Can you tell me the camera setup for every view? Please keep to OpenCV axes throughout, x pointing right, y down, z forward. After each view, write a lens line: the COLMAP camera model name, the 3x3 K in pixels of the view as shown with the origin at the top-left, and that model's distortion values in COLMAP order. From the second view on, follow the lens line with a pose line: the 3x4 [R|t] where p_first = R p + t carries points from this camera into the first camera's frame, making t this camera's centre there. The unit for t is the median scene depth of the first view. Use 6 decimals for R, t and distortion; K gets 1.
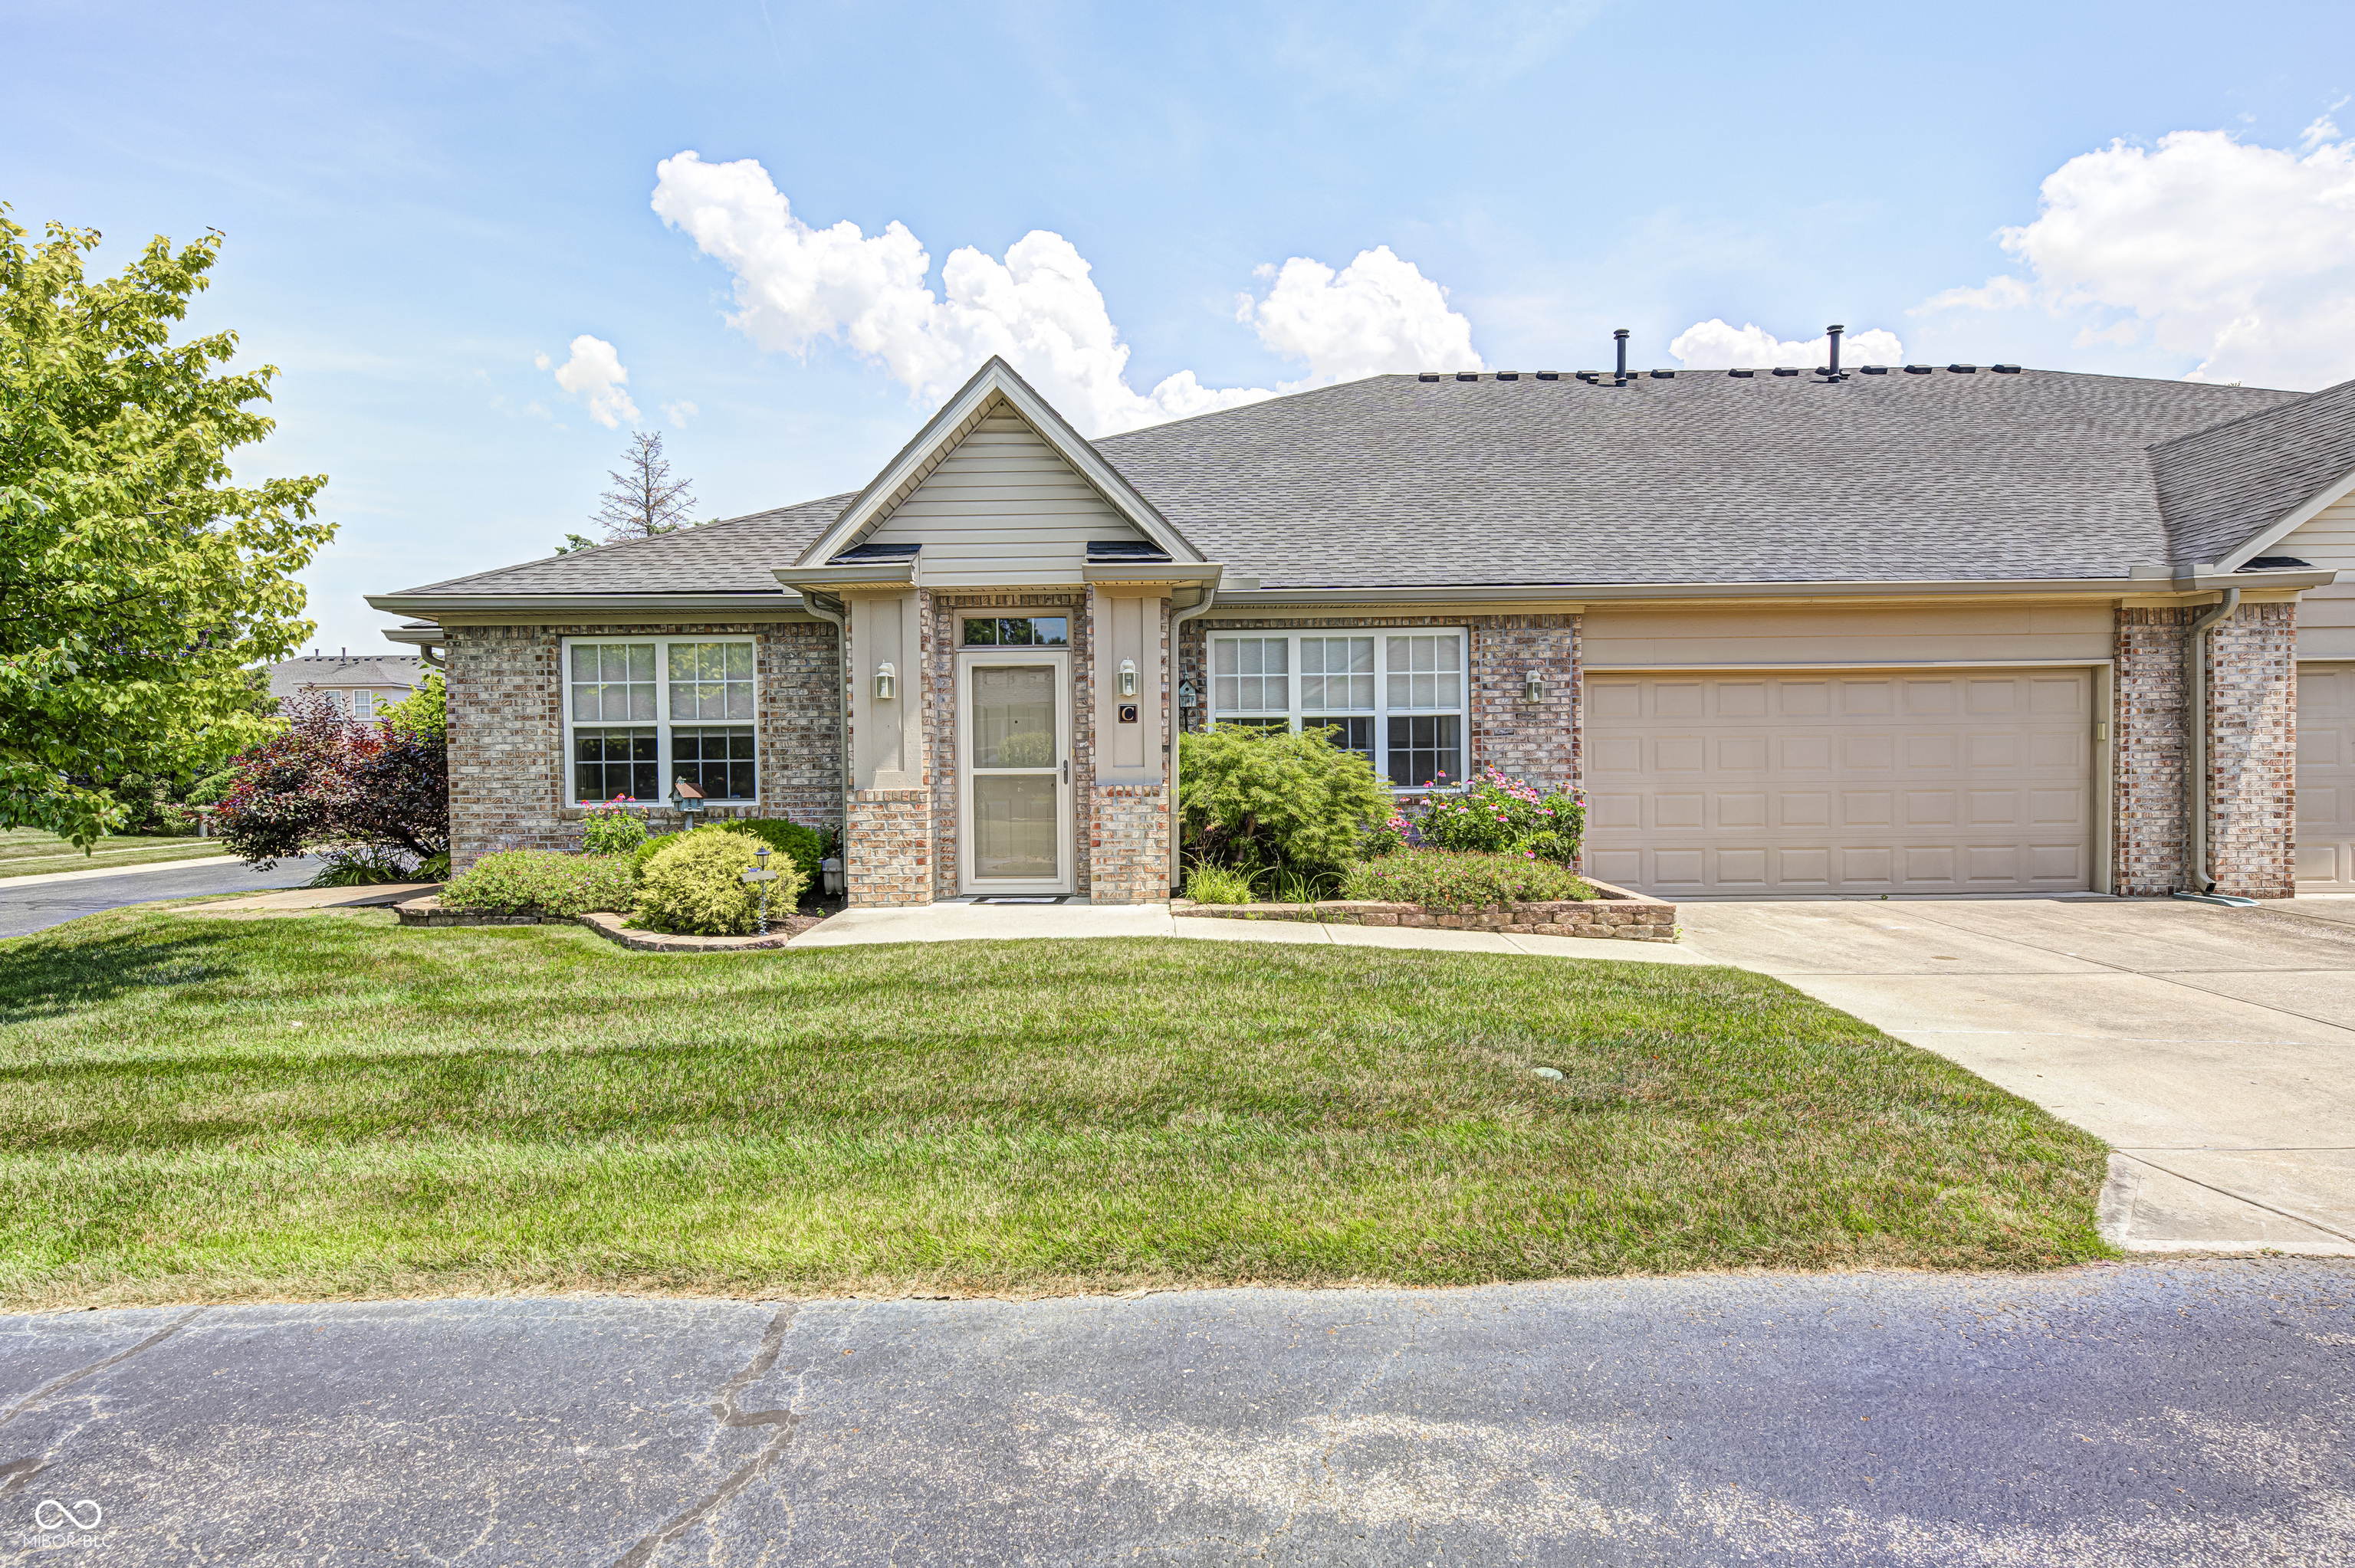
lens RADIAL K [[1193.2, 0, 1177.5], [0, 1193.2, 784.0], [0, 0, 1]] dist [-0.002041, 0.009783]
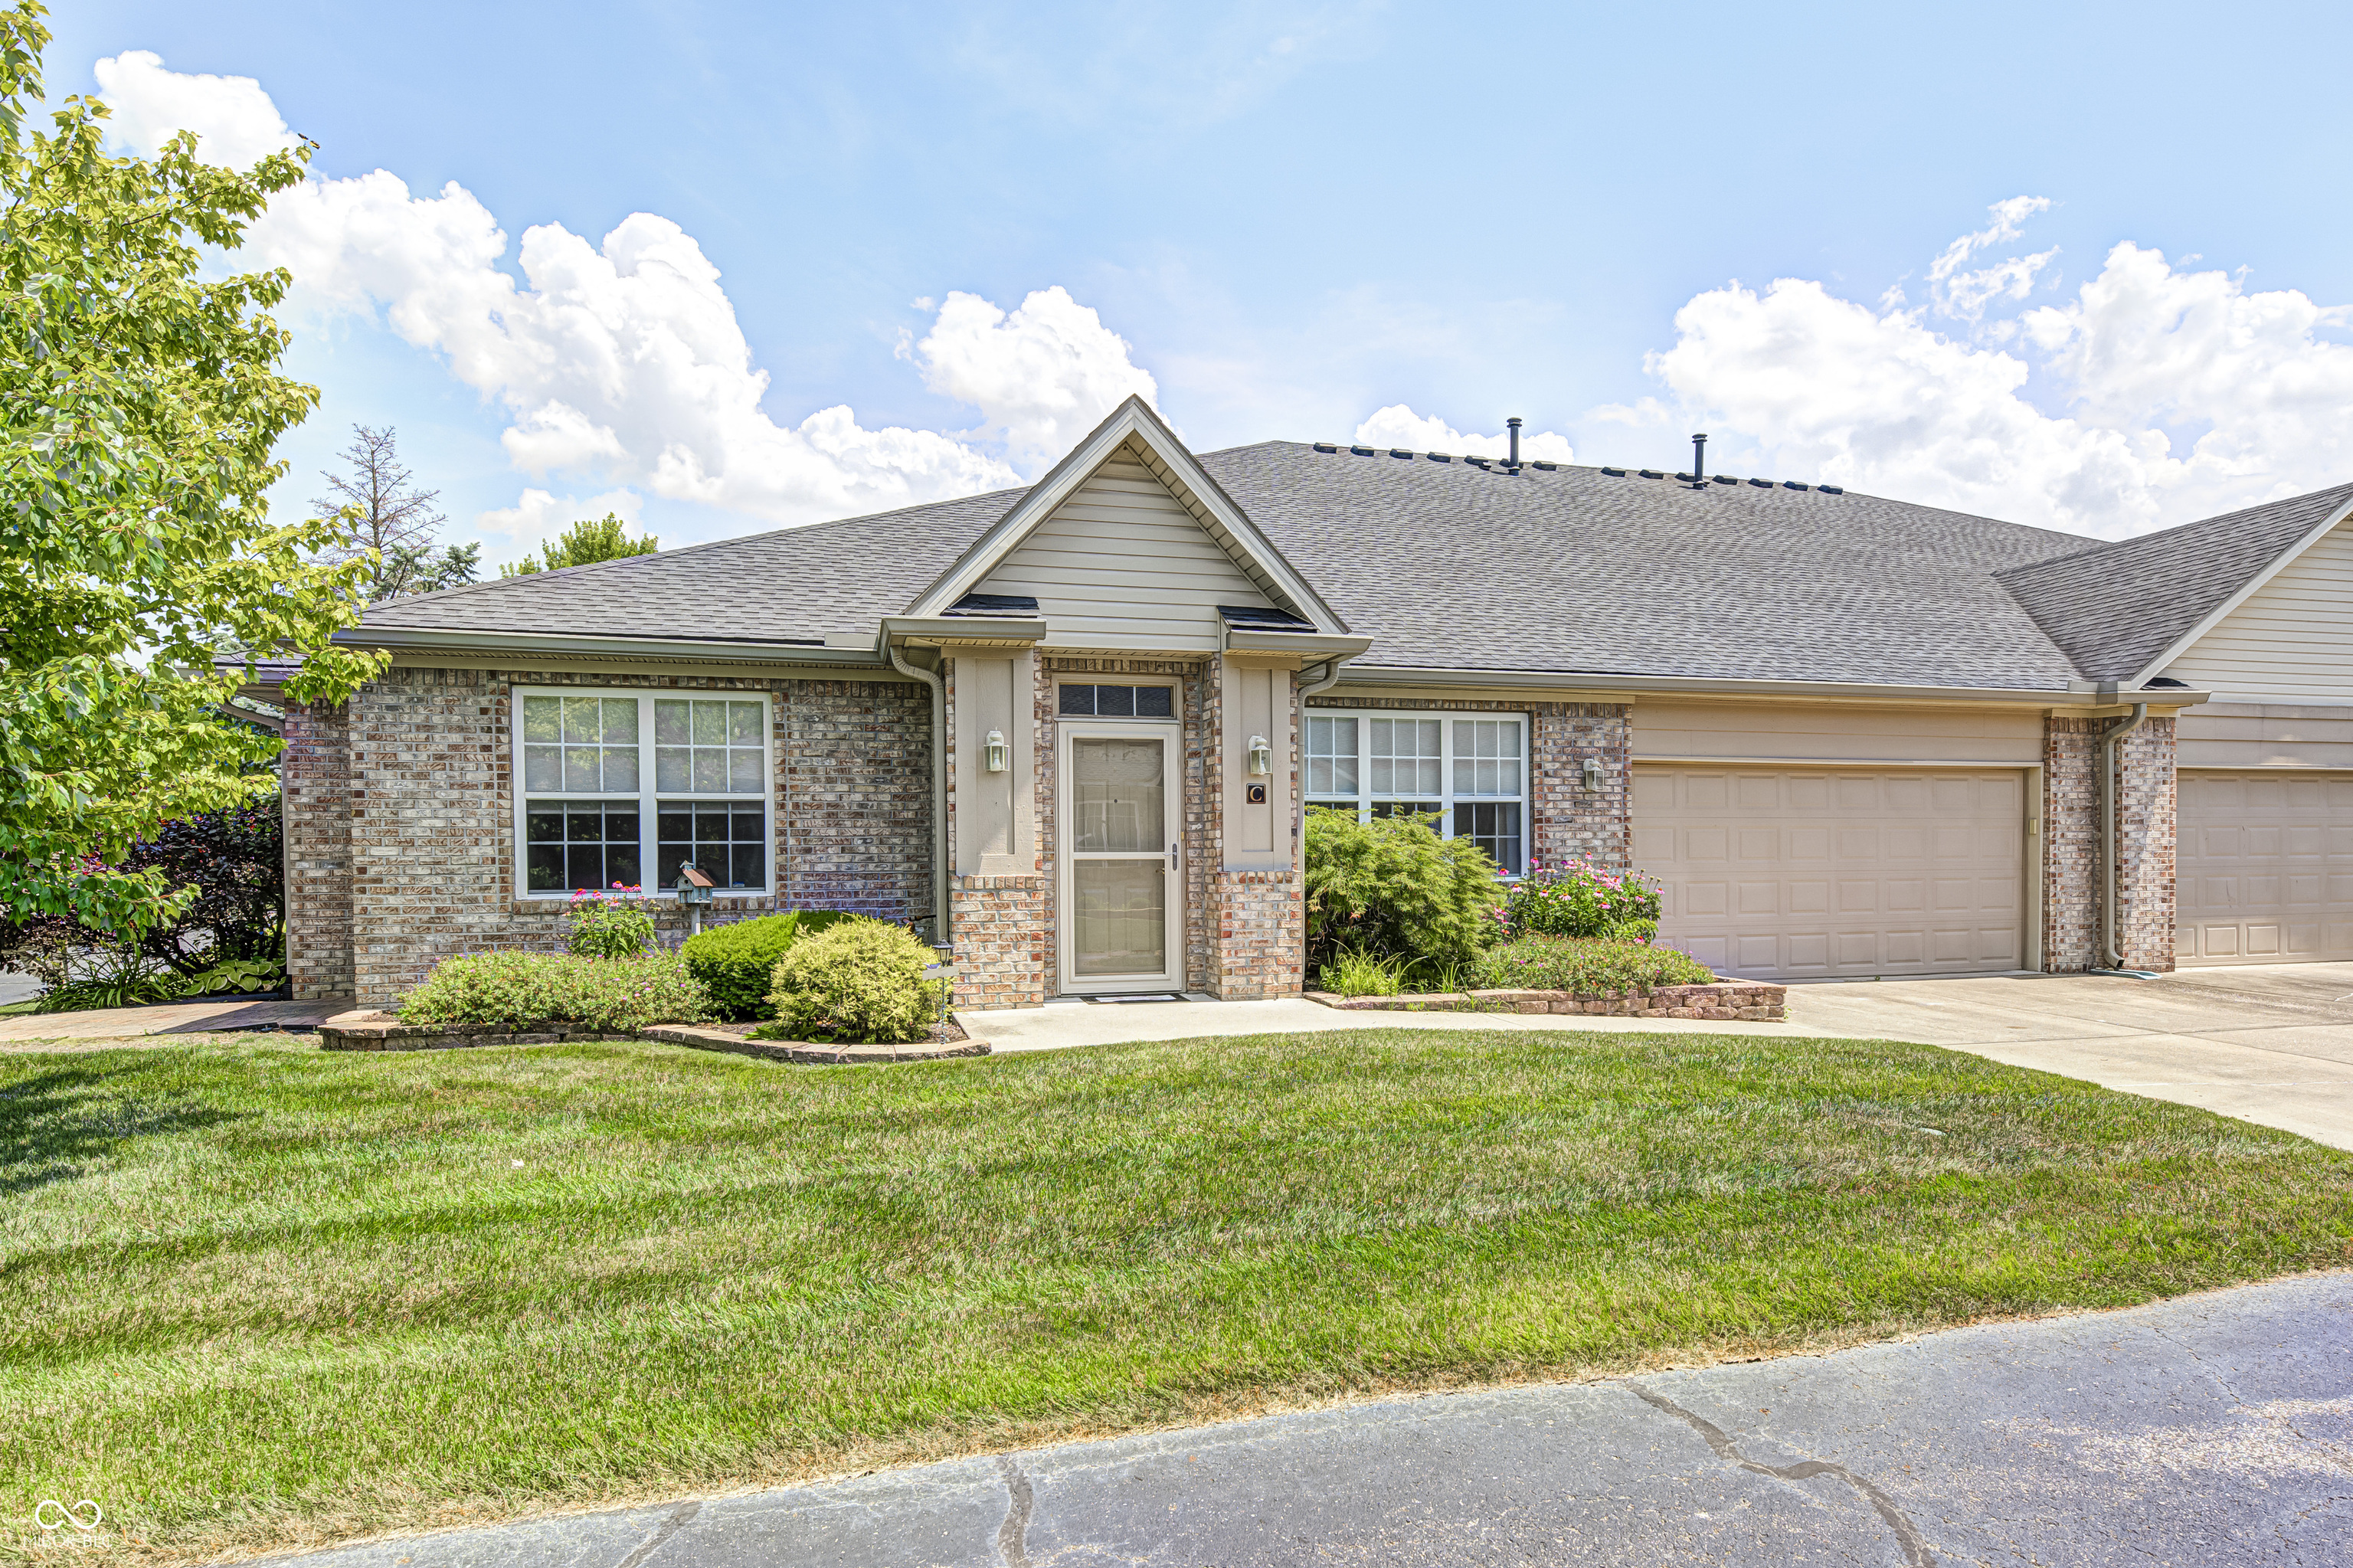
lens RADIAL K [[1339.4, 0, 1179.9], [0, 1339.4, 878.3], [0, 0, 1]] dist [0.001318, -0.000142]
pose [[0.961101, 0.001097, 0.276196, -0.346941], [0.000248, 0.999988, -0.004832, 0.010493], [-0.276198, 0.004712, 0.961089, 0.016216]]
